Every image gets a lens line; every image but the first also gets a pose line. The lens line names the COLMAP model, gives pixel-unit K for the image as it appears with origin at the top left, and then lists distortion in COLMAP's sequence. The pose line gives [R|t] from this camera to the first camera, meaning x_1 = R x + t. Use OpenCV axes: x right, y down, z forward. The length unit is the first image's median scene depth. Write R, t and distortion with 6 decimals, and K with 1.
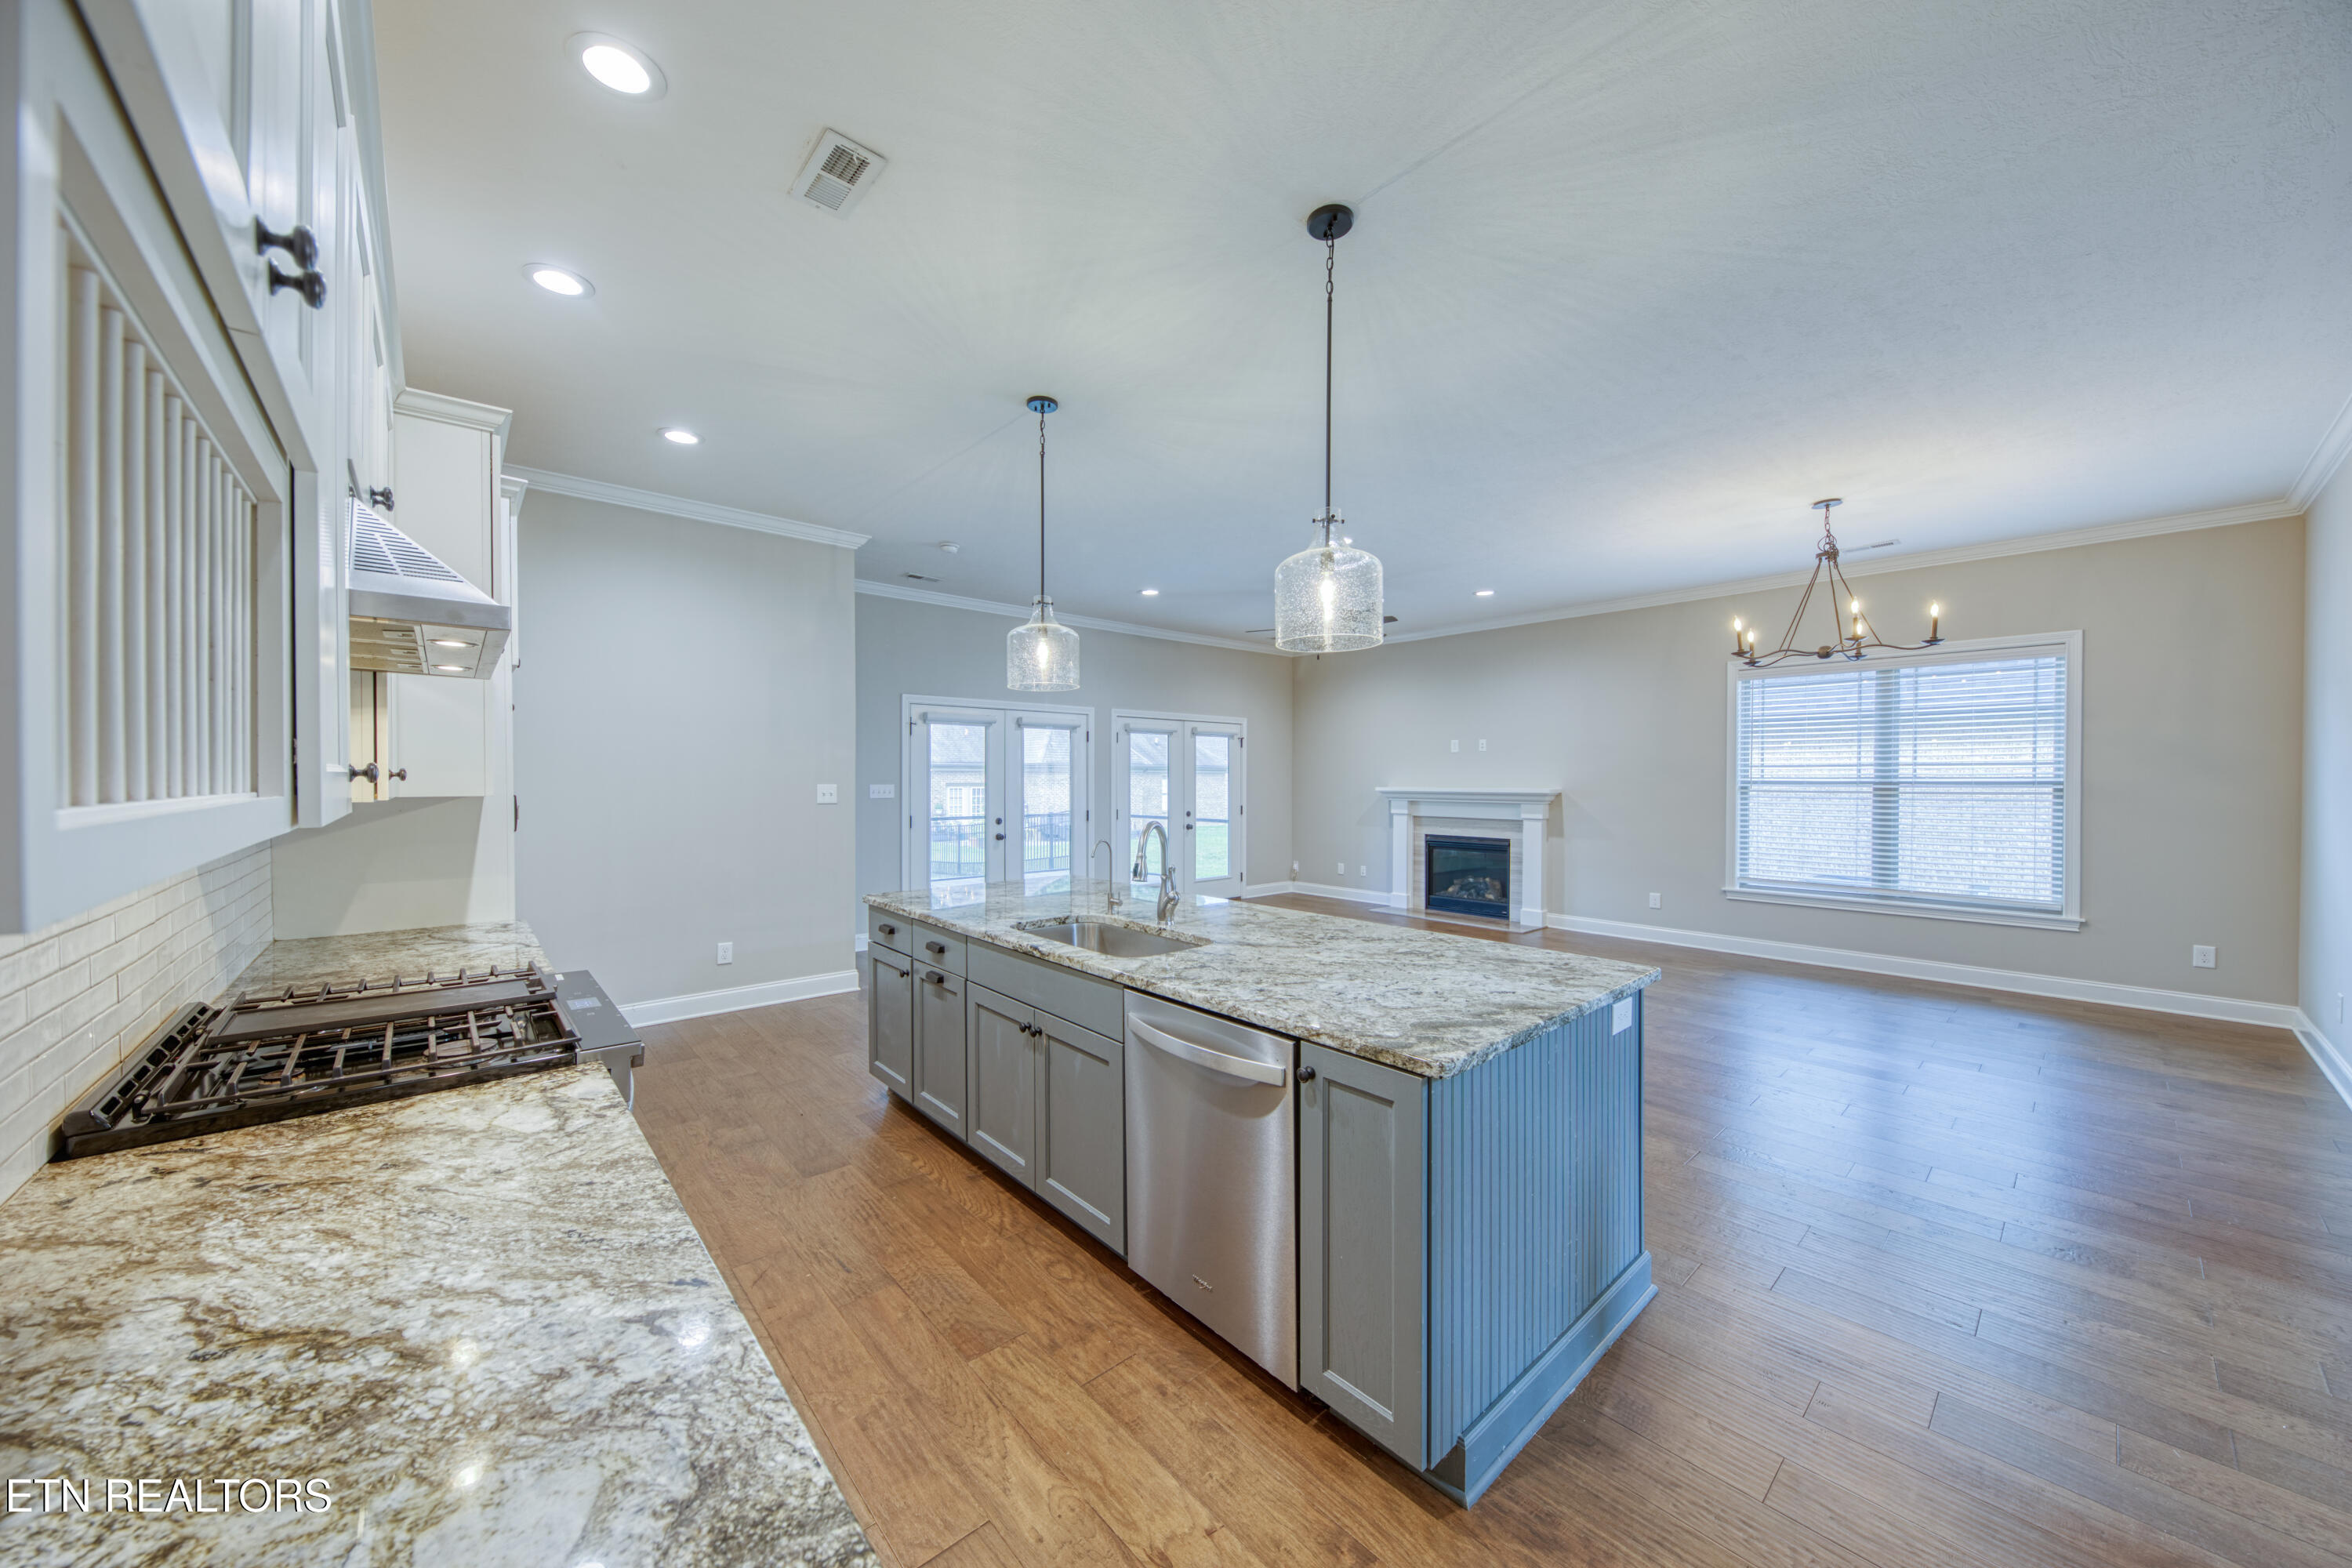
lens RADIAL K [[829.4, 0, 1180.7], [0, 829.4, 784.0], [0, 0, 1]] dist [0.010474, -0.000573]
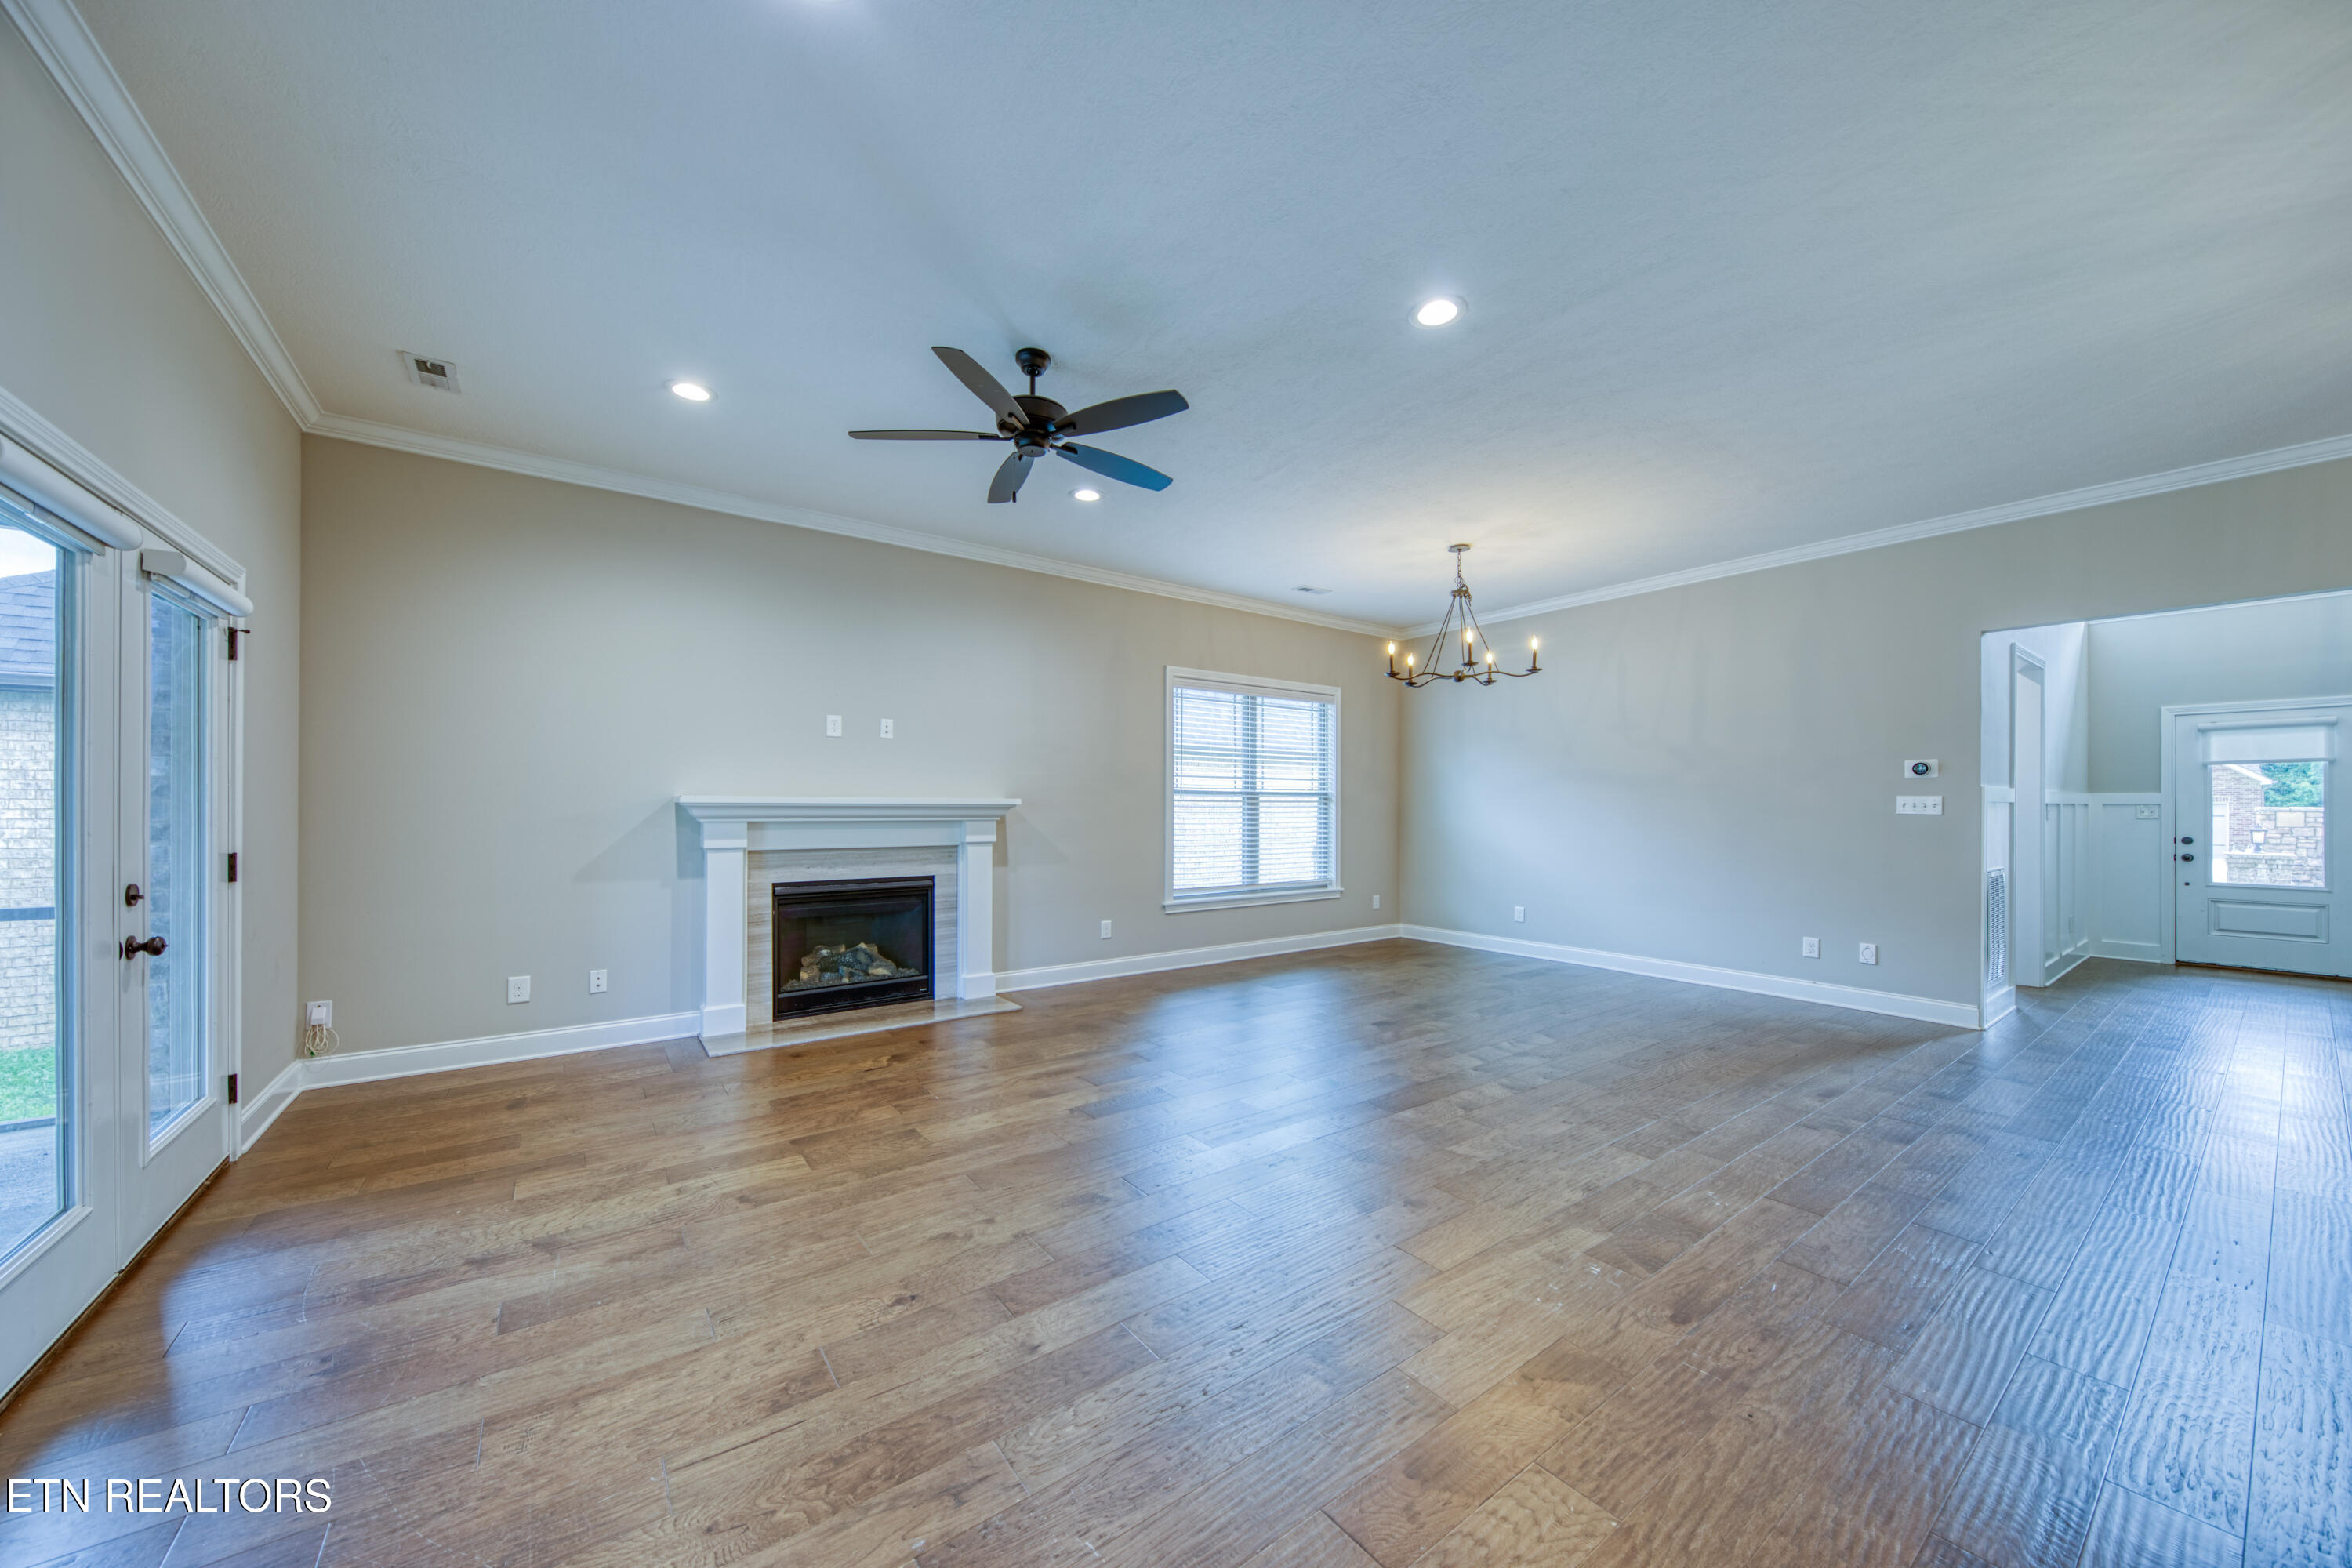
lens RADIAL K [[829.4, 0, 1191.2], [0, 829.4, 806.7], [0, 0, 1]] dist [0.010474, -0.000573]
pose [[0.095881, -0.005387, 0.995378, -0.227232], [0.000453, 0.999985, 0.005368, 0.008034], [-0.995393, -0.000064, 0.095882, 0.702944]]
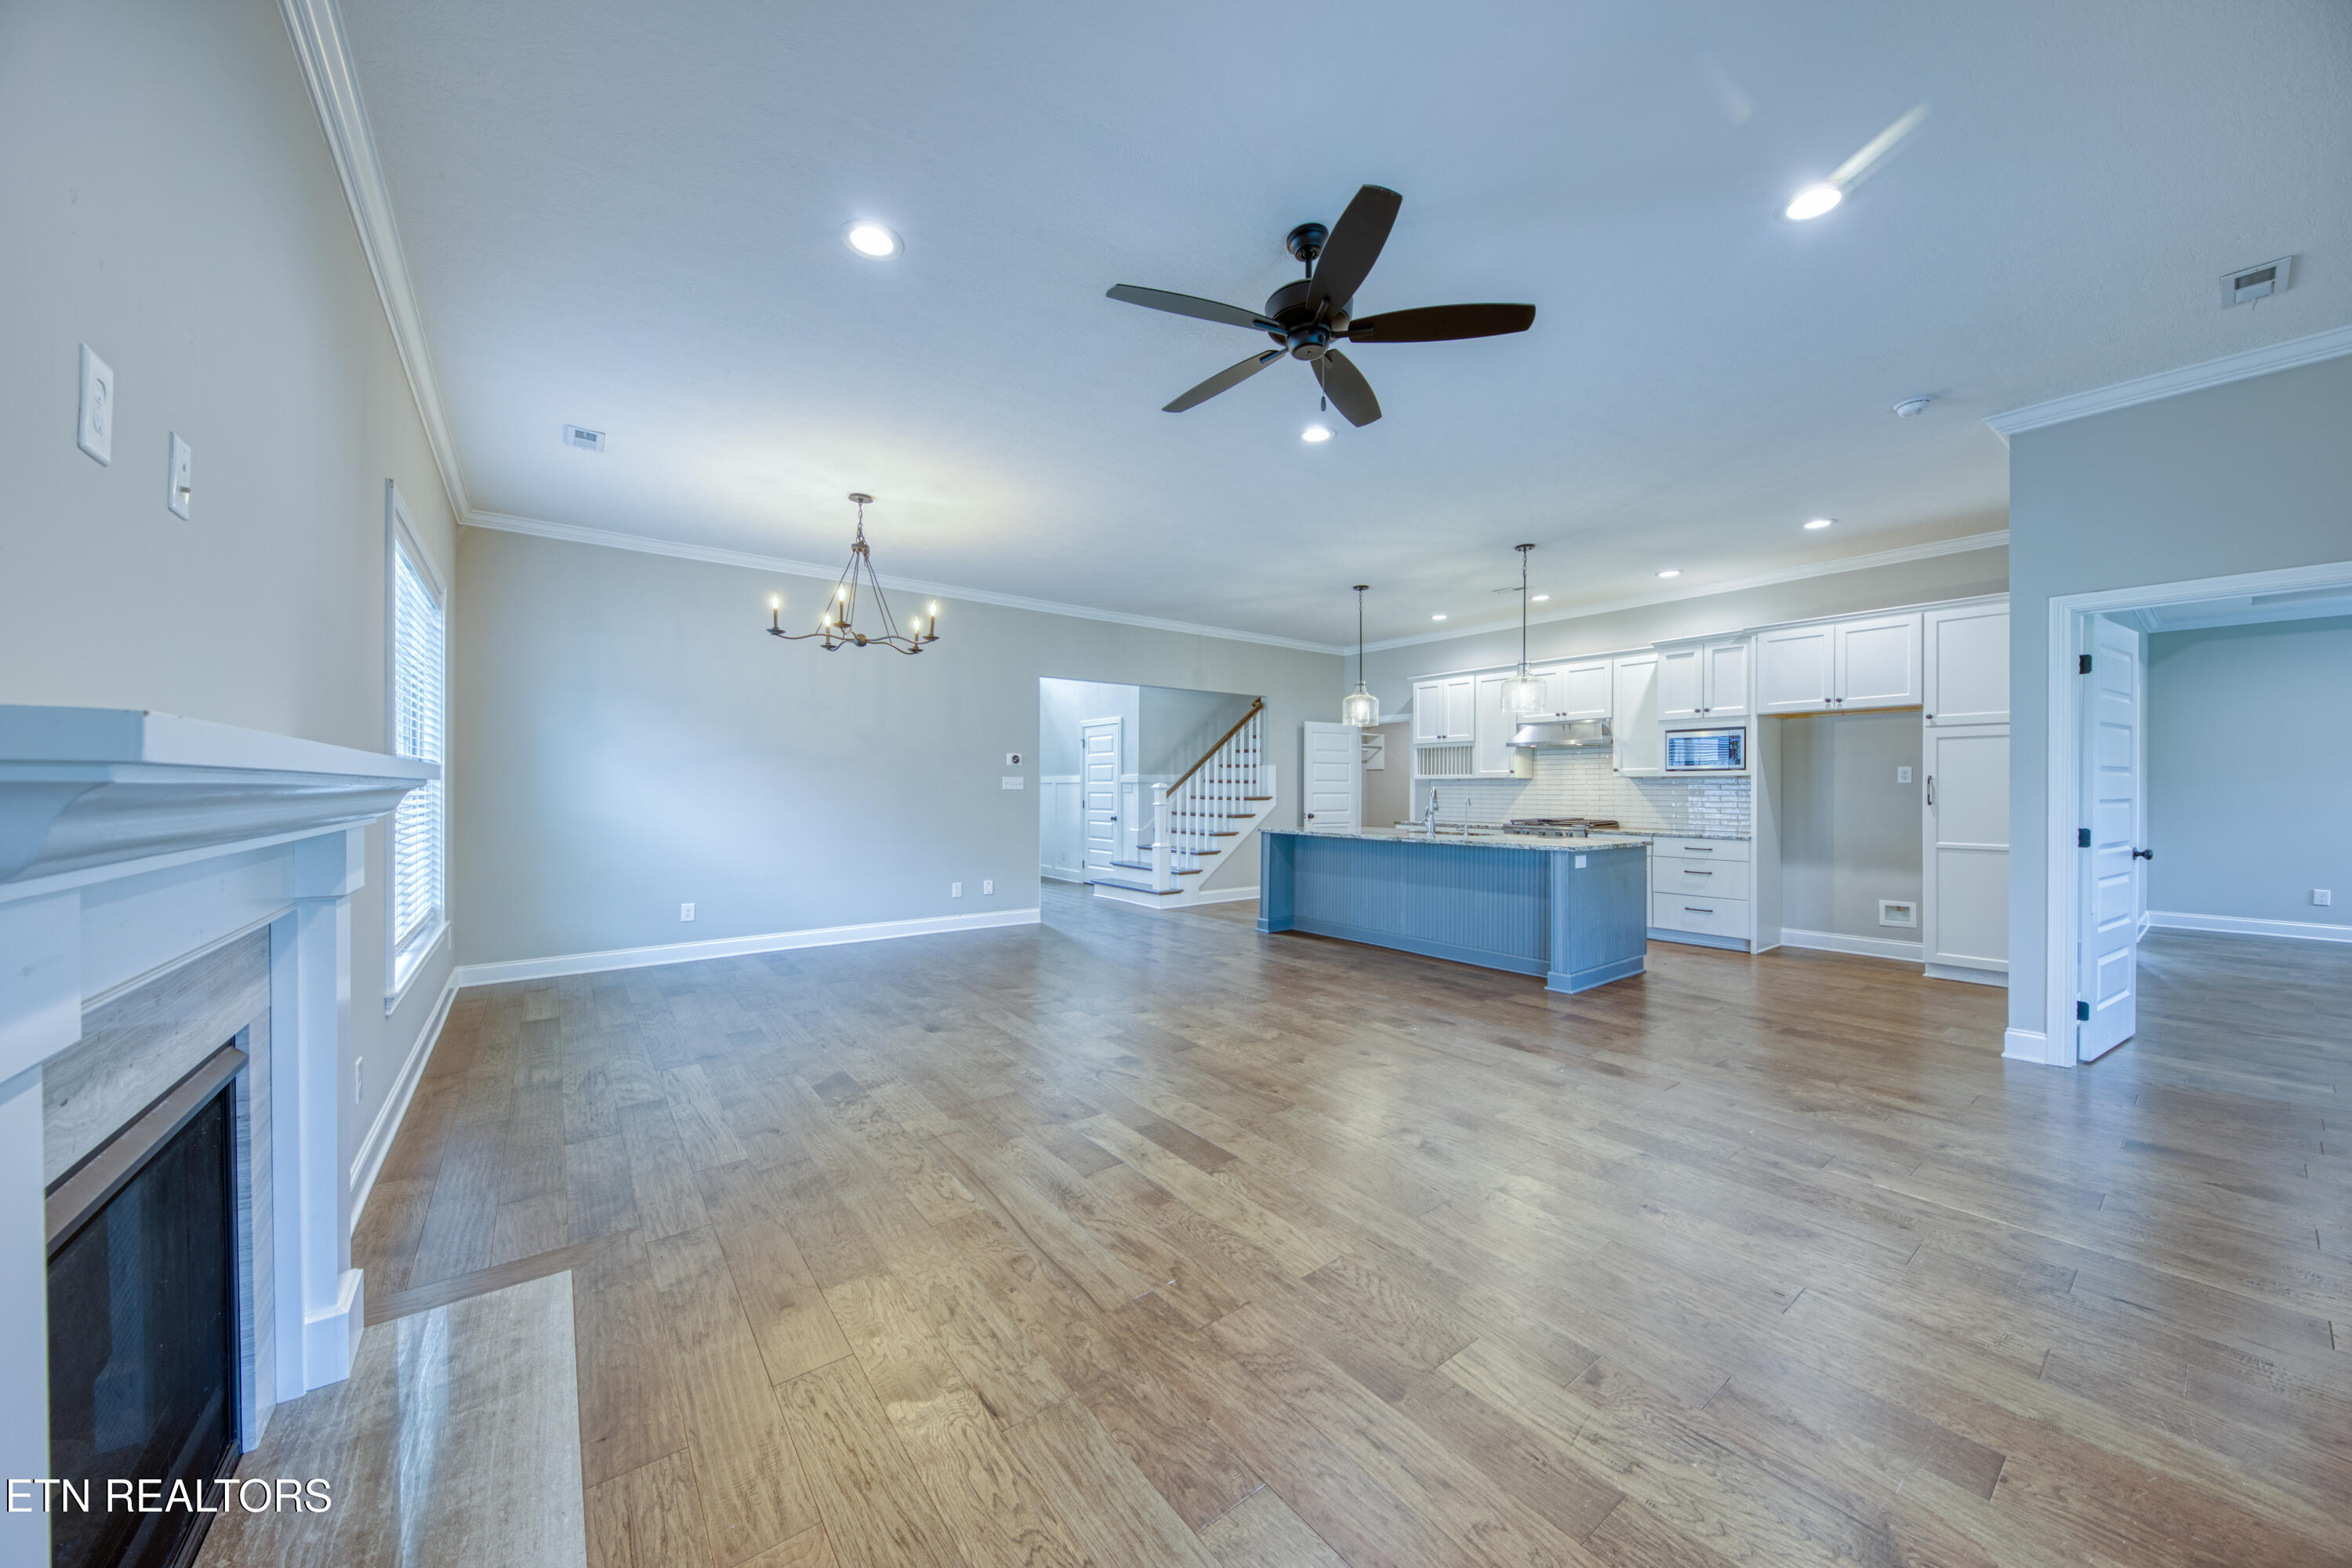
lens RADIAL K [[829.4, 0, 1189.6], [0, 829.4, 789.5], [0, 0, 1]] dist [0.010474, -0.000573]
pose [[-0.997300, -0.007416, 0.073053, 0.154280], [-0.006761, 0.999935, 0.009201, 0.007756], [-0.073117, 0.008682, -0.997286, 1.116173]]
